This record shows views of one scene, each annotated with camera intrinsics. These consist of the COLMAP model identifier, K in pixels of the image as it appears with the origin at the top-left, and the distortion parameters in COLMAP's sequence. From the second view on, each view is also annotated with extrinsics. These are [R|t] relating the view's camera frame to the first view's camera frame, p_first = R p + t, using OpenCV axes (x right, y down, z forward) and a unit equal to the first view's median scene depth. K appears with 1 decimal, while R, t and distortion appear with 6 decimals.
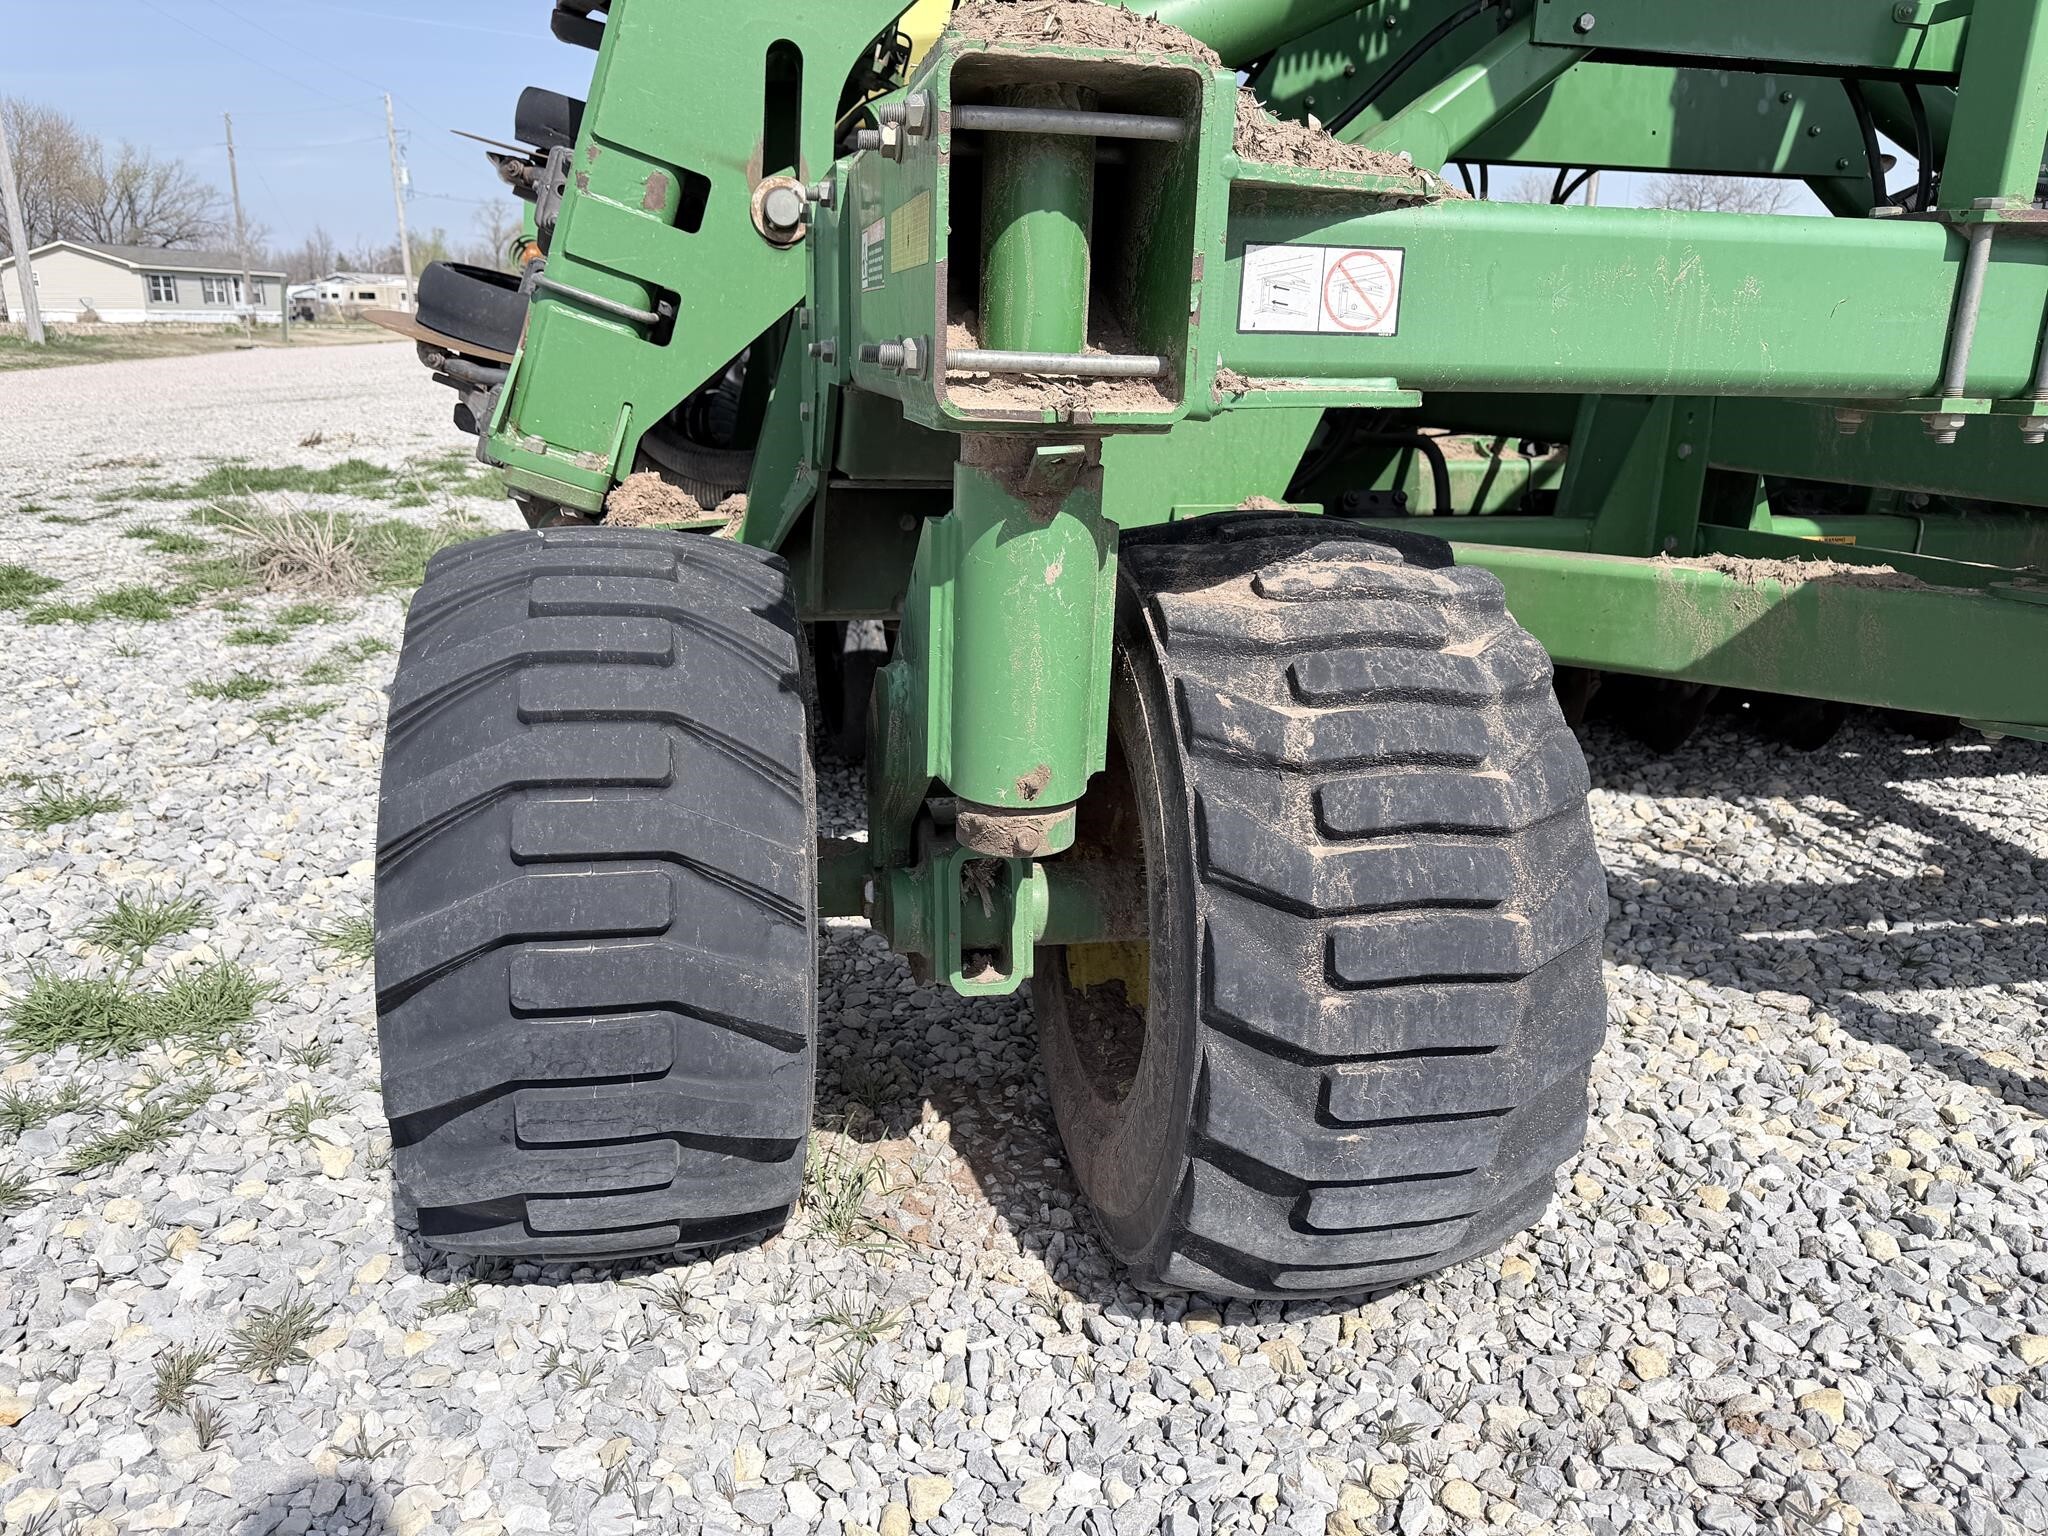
lens RADIAL K [[1464.1, 0, 1017.3], [0, 1464.1, 766.7], [0, 0, 1]] dist [0.003852, -0.006741]
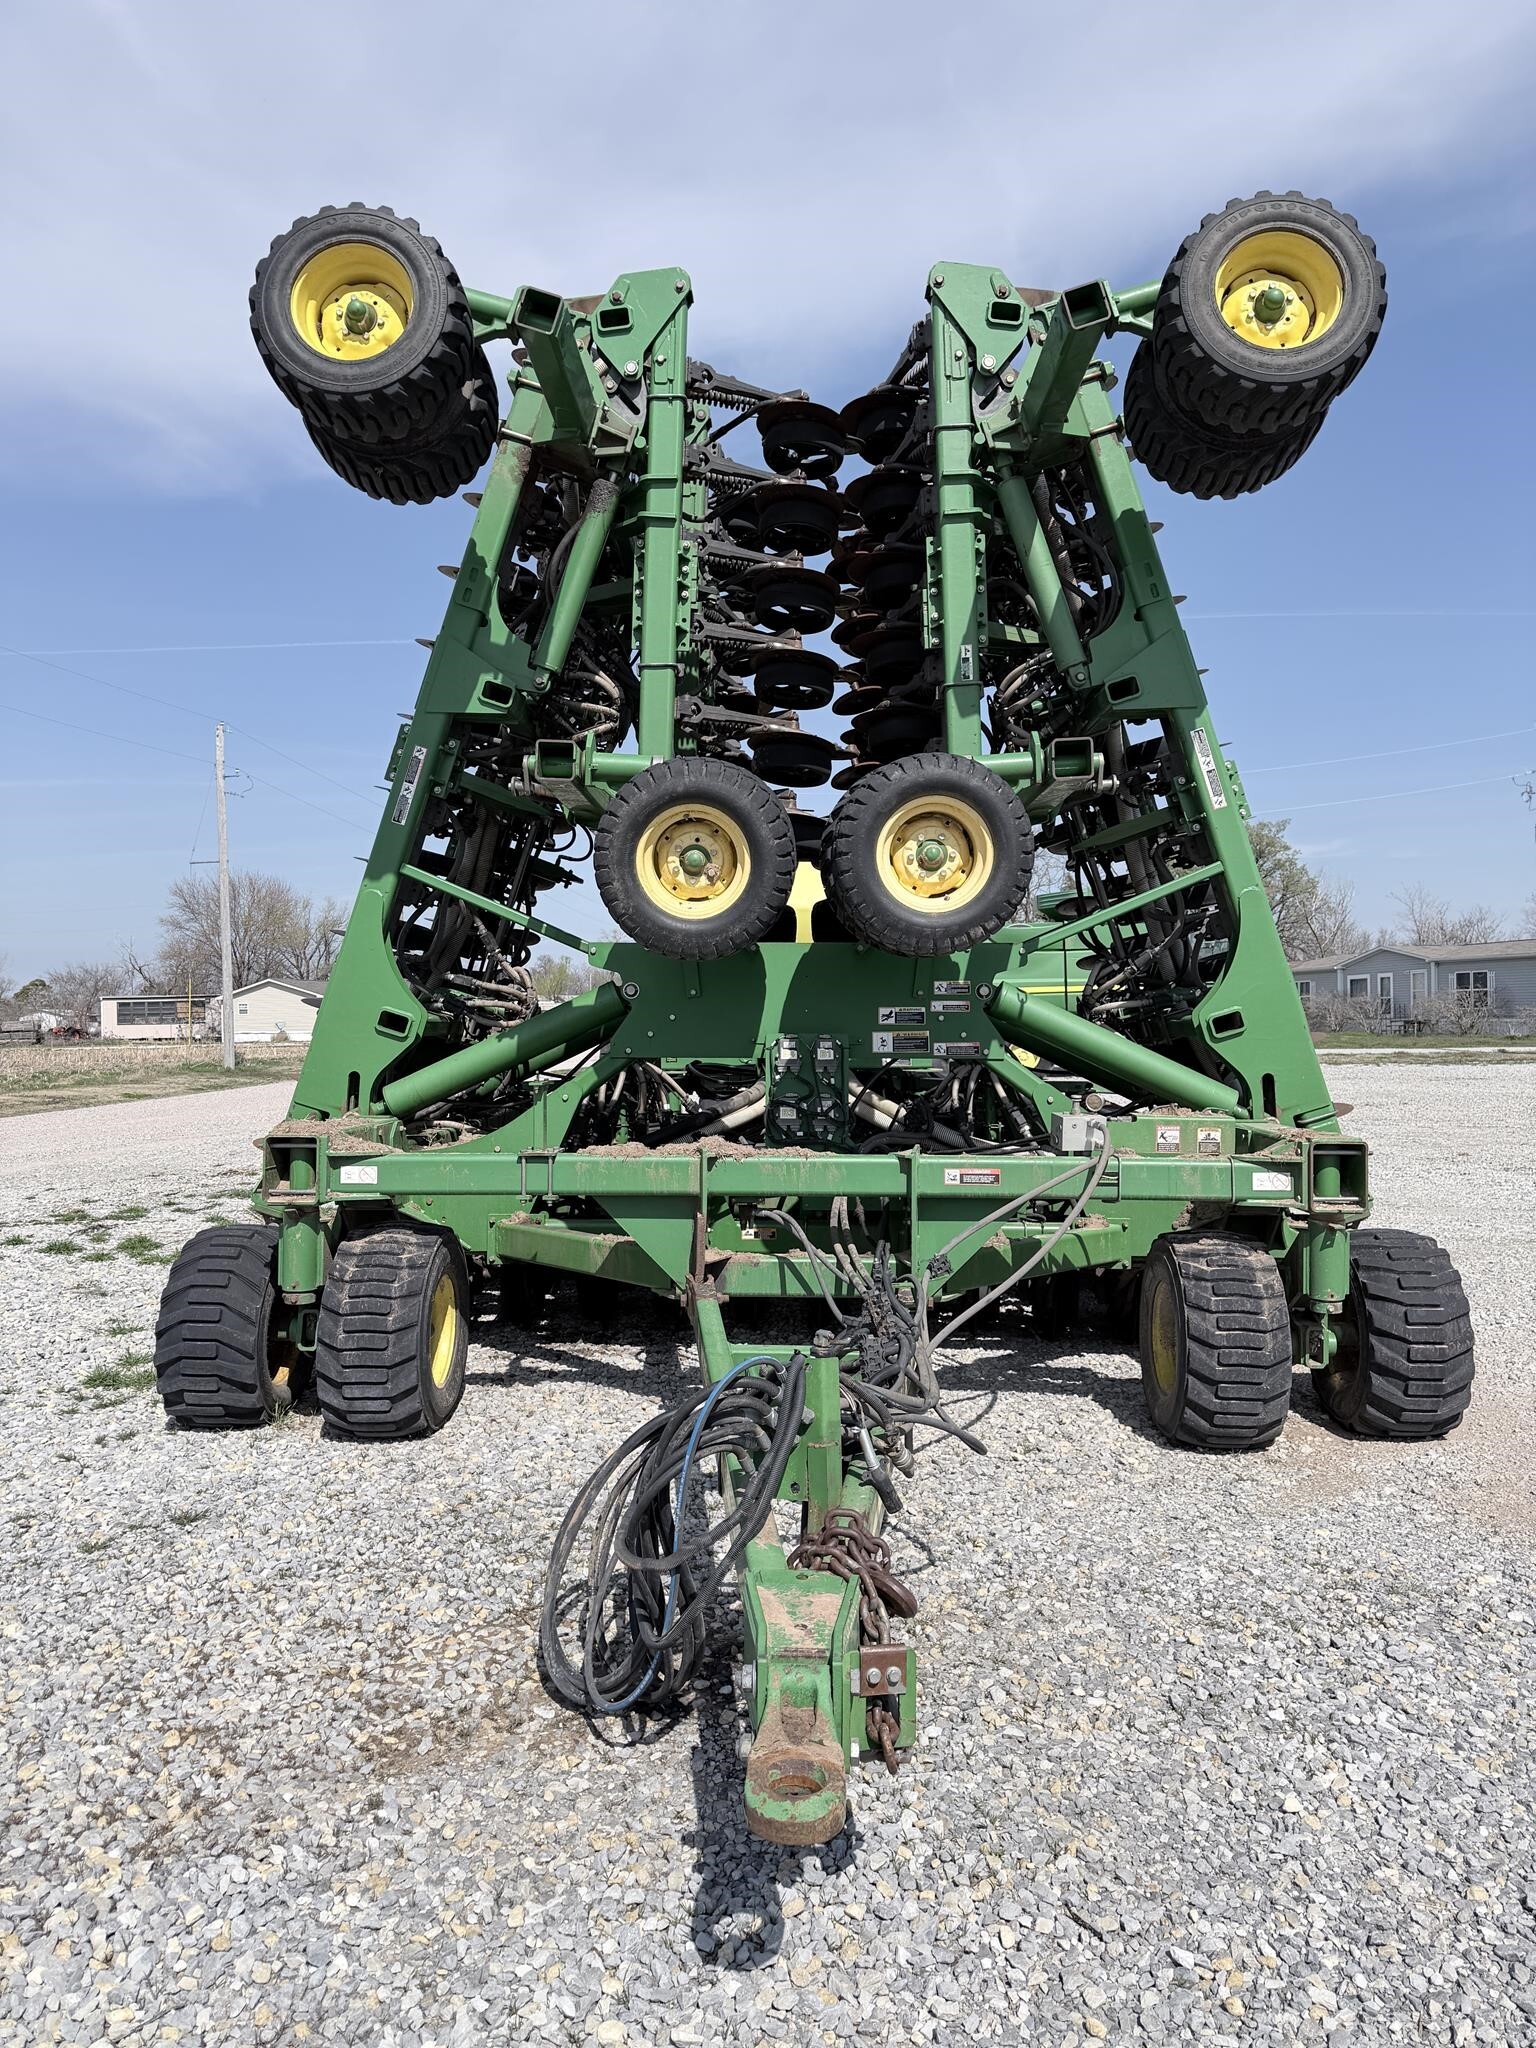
lens RADIAL K [[1464.1, 0, 773.6], [0, 1464.1, 1000.8], [0, 0, 1]] dist [0.003852, -0.006741]
pose [[0.973983, -0.022638, -0.225486, 0.383330], [-0.046351, 0.954064, -0.295995, 0.067960], [0.221829, 0.298746, 0.928193, -0.475148]]
